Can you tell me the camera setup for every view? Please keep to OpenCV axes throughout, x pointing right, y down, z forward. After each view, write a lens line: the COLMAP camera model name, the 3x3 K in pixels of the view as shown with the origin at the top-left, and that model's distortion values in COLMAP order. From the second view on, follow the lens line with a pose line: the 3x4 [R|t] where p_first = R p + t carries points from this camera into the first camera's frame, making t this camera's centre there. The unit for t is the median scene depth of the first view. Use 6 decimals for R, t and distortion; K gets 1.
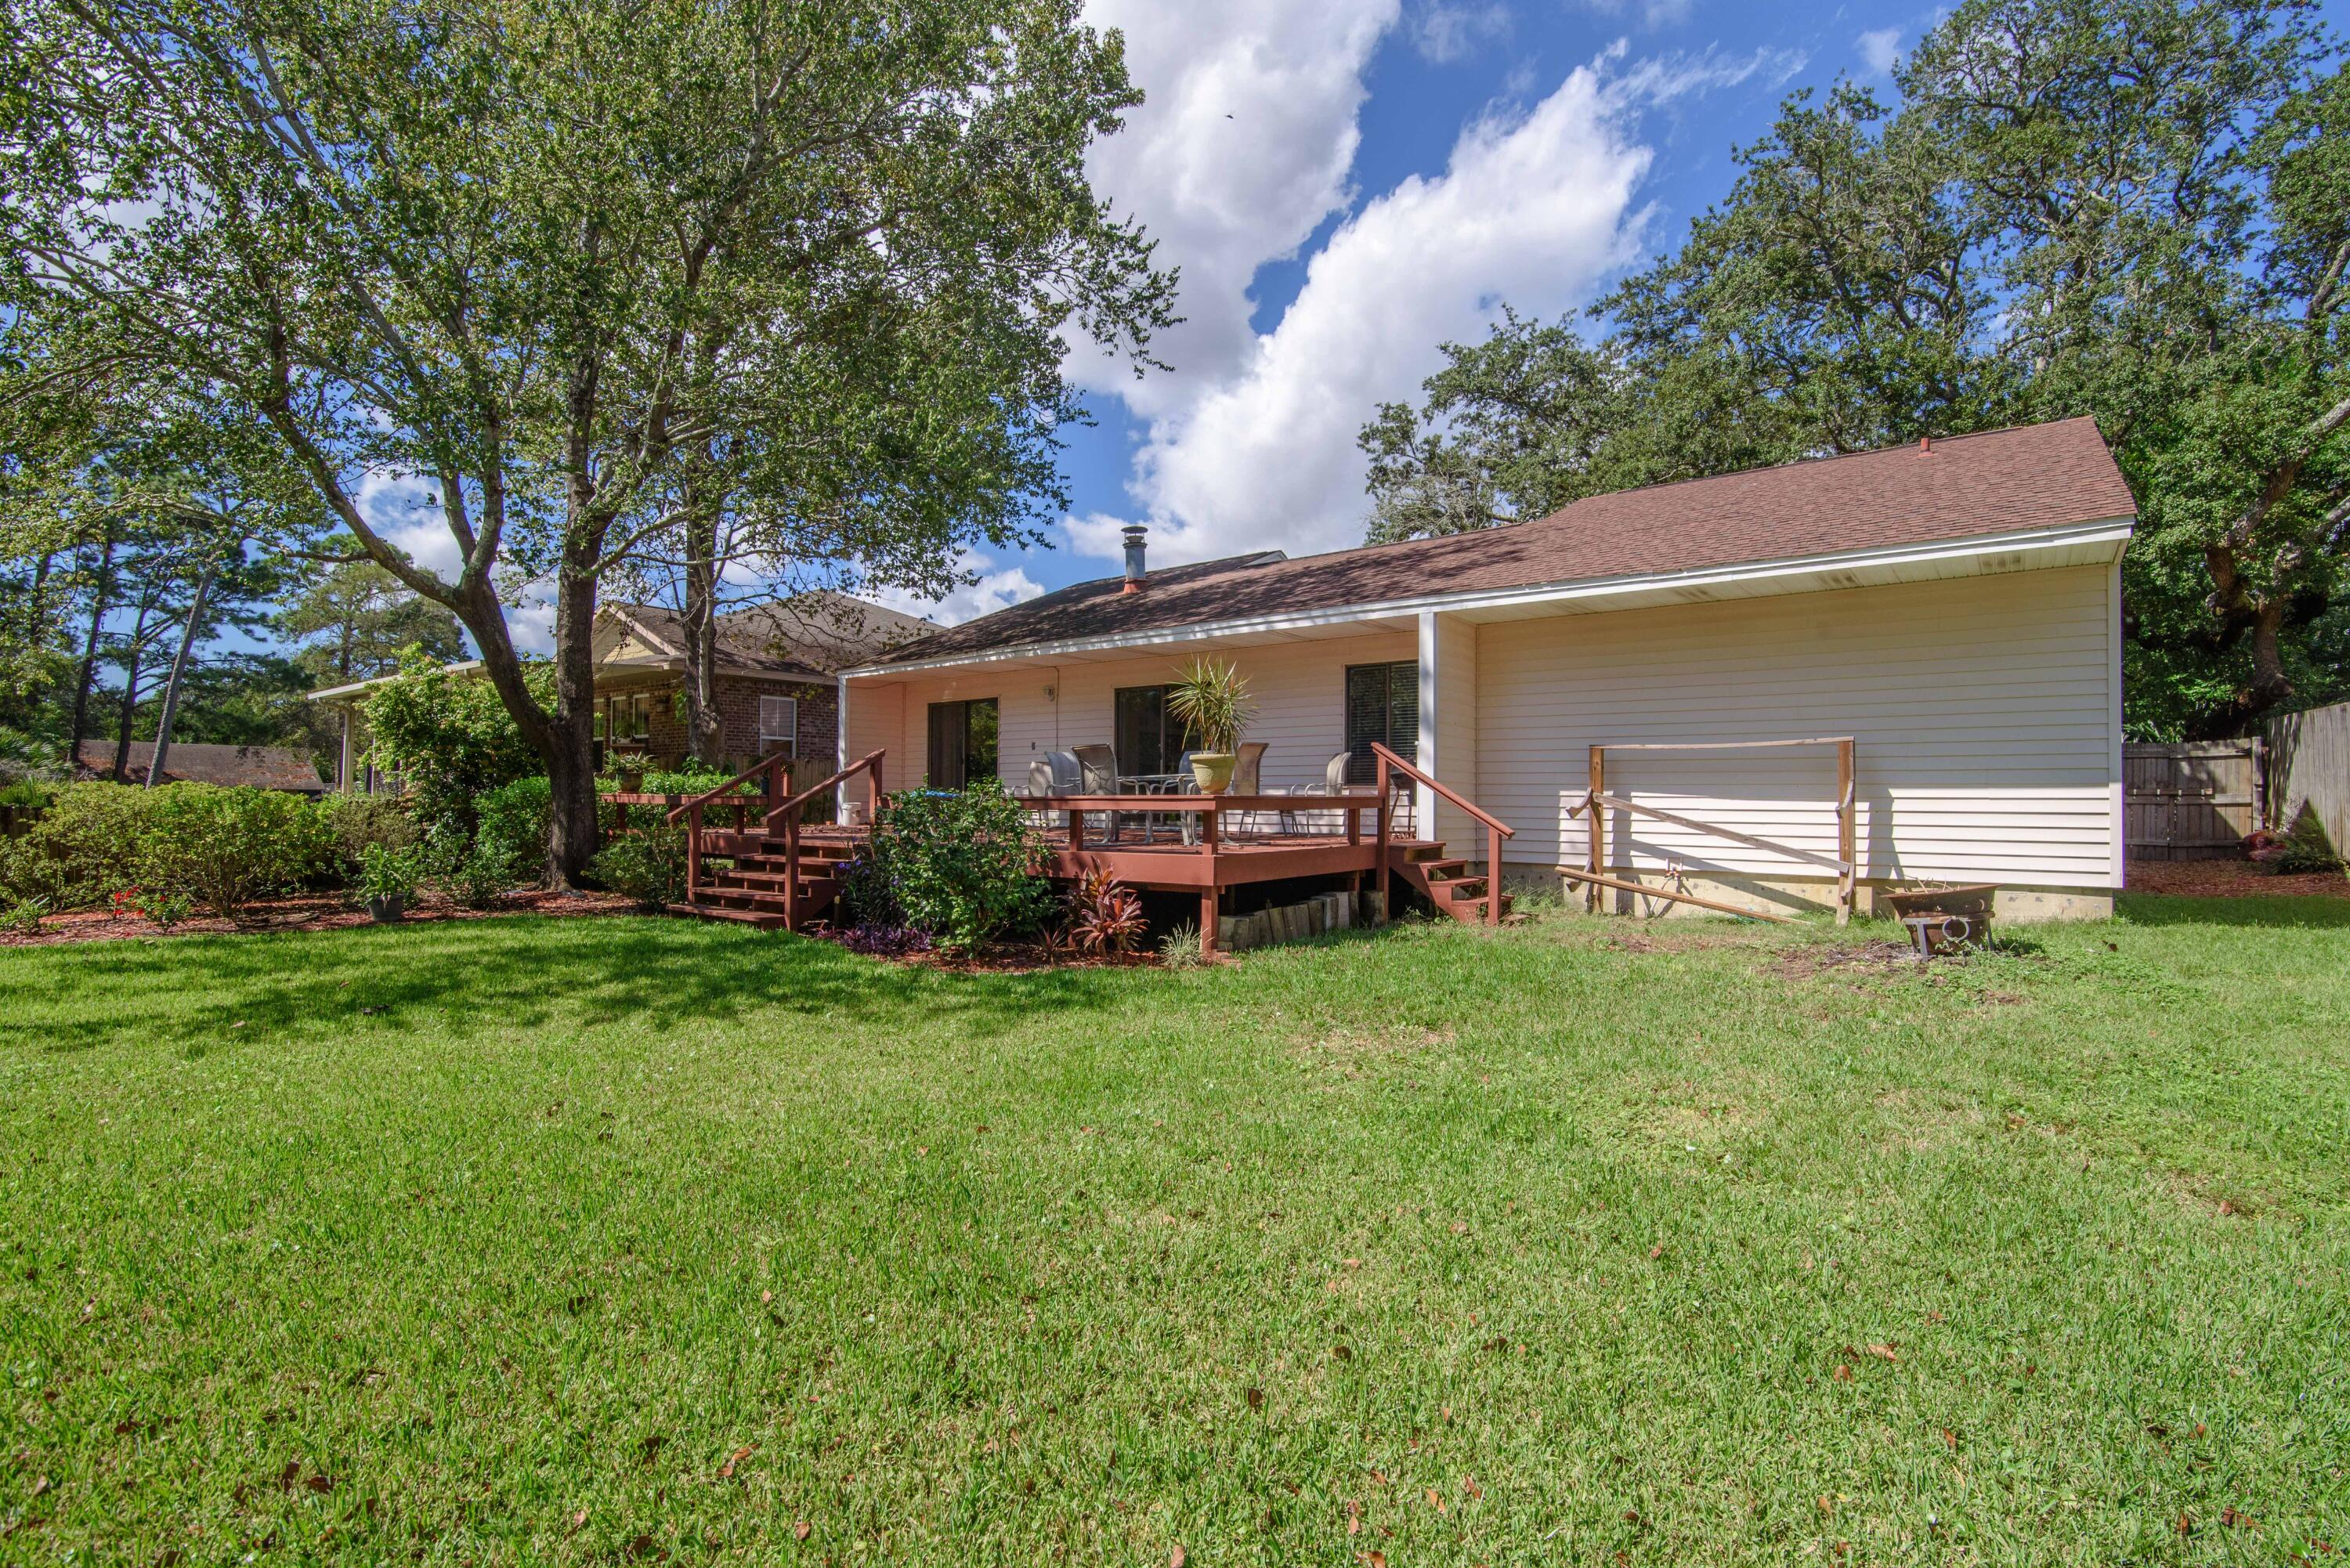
lens RADIAL K [[1077.1, 0, 1169.7], [0, 1077.1, 786.3], [0, 0, 1]] dist [-0.010566, -0.000638]
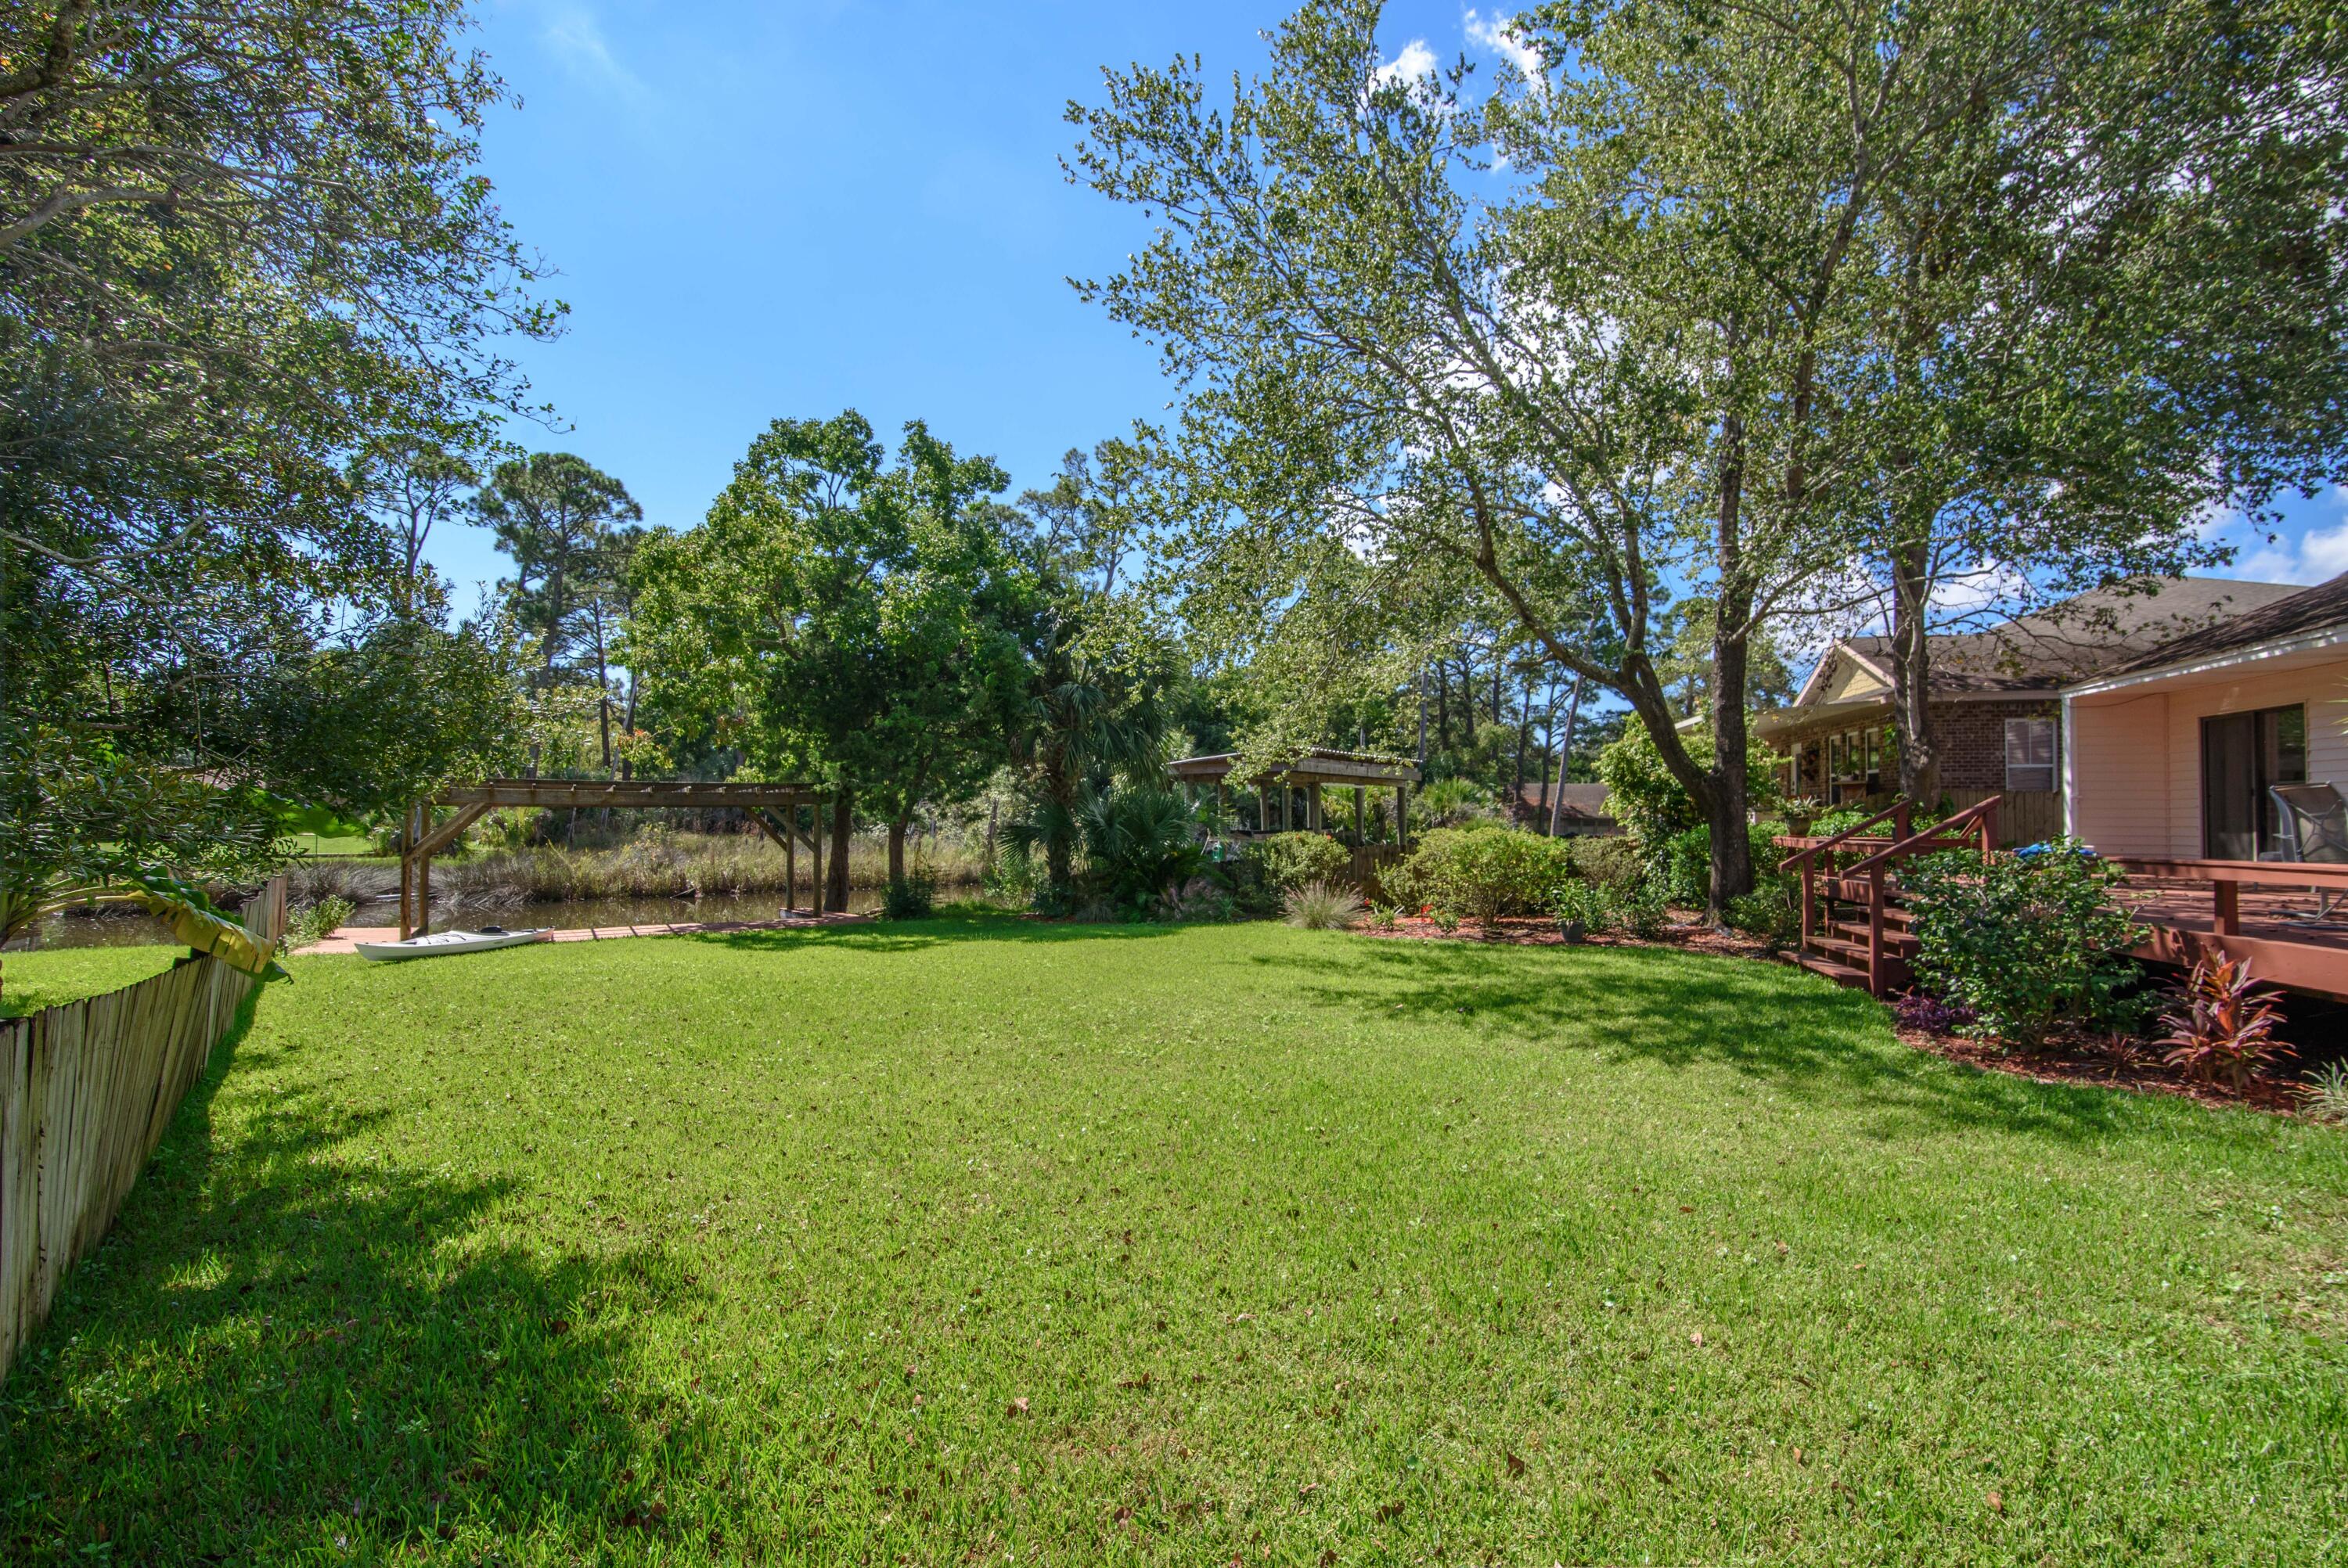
lens RADIAL K [[1076.1, 0, 1217.2], [0, 1076.1, 784.2], [0, 0, 1]] dist [-0.010566, -0.000638]
pose [[0.460263, -0.036516, -0.887031, 0.154518], [0.015087, 0.999331, -0.033310, -0.017850], [0.887654, 0.001949, 0.460506, 0.031016]]
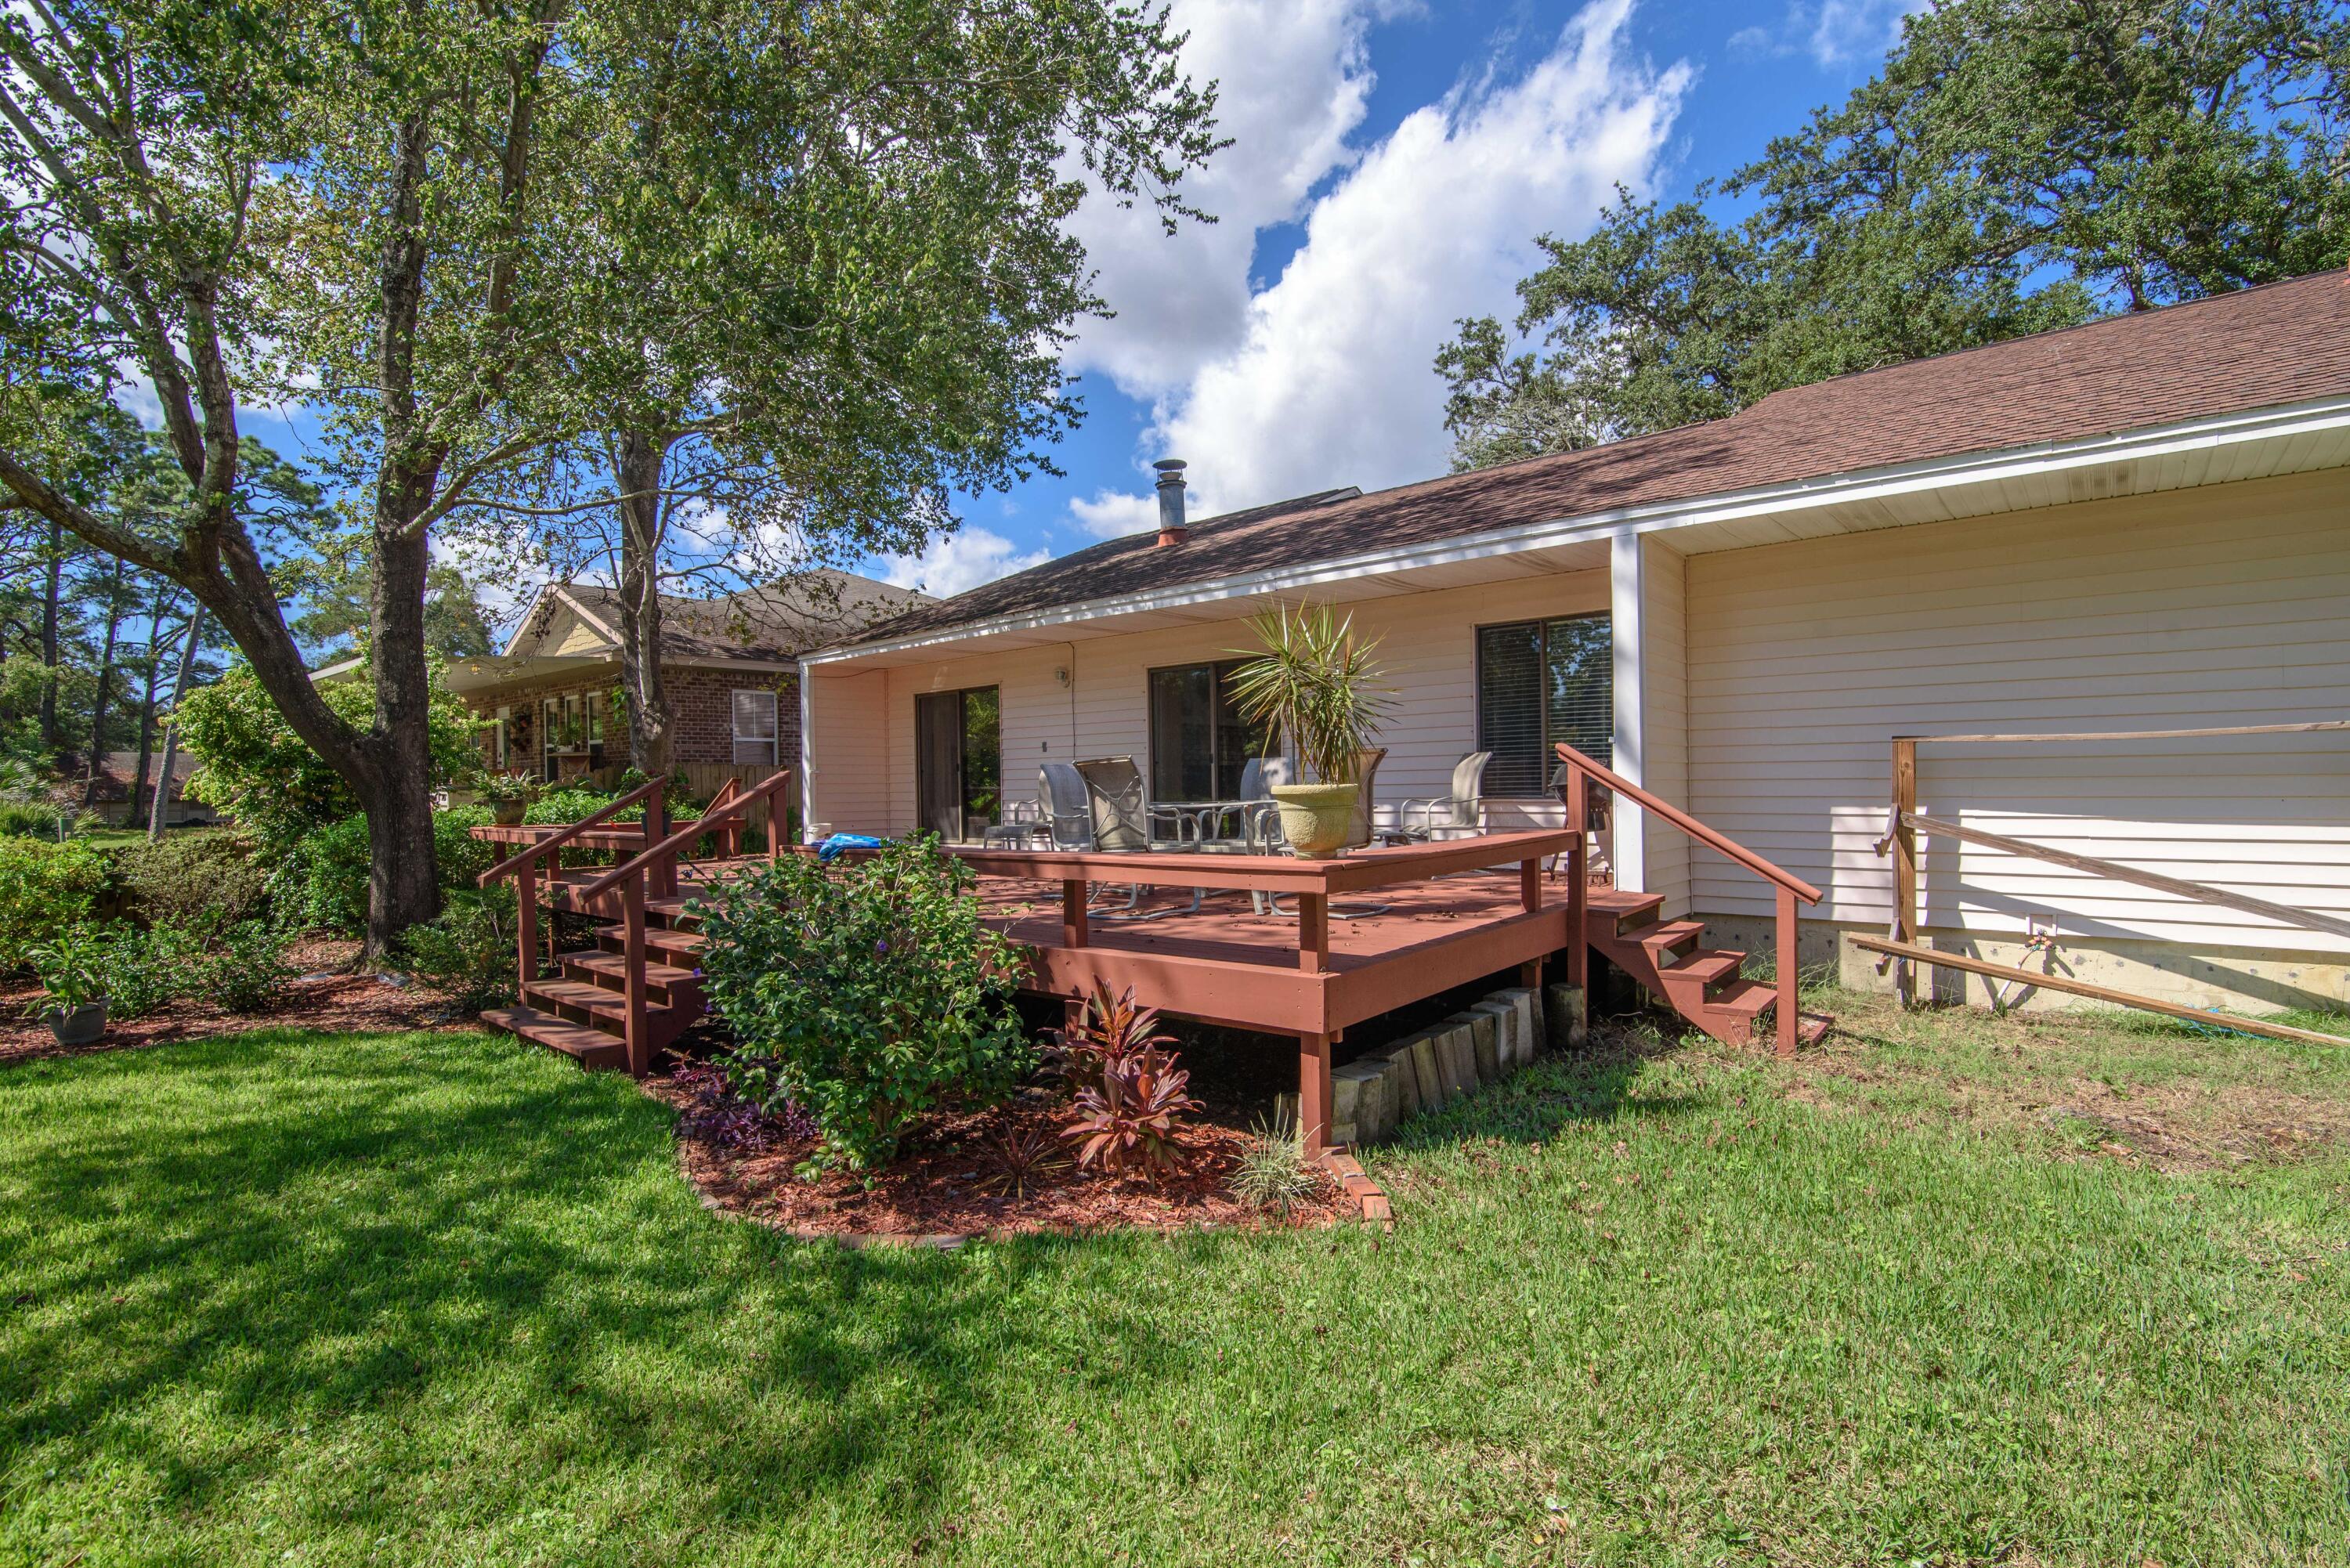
lens RADIAL K [[1077.1, 0, 1178.2], [0, 1077.1, 800.3], [0, 0, 1]] dist [-0.010566, -0.000638]
pose [[0.999064, -0.024033, -0.035975, -0.004929], [0.025119, 0.999233, 0.030044, -0.022336], [0.035225, -0.030920, 0.998901, 0.262478]]
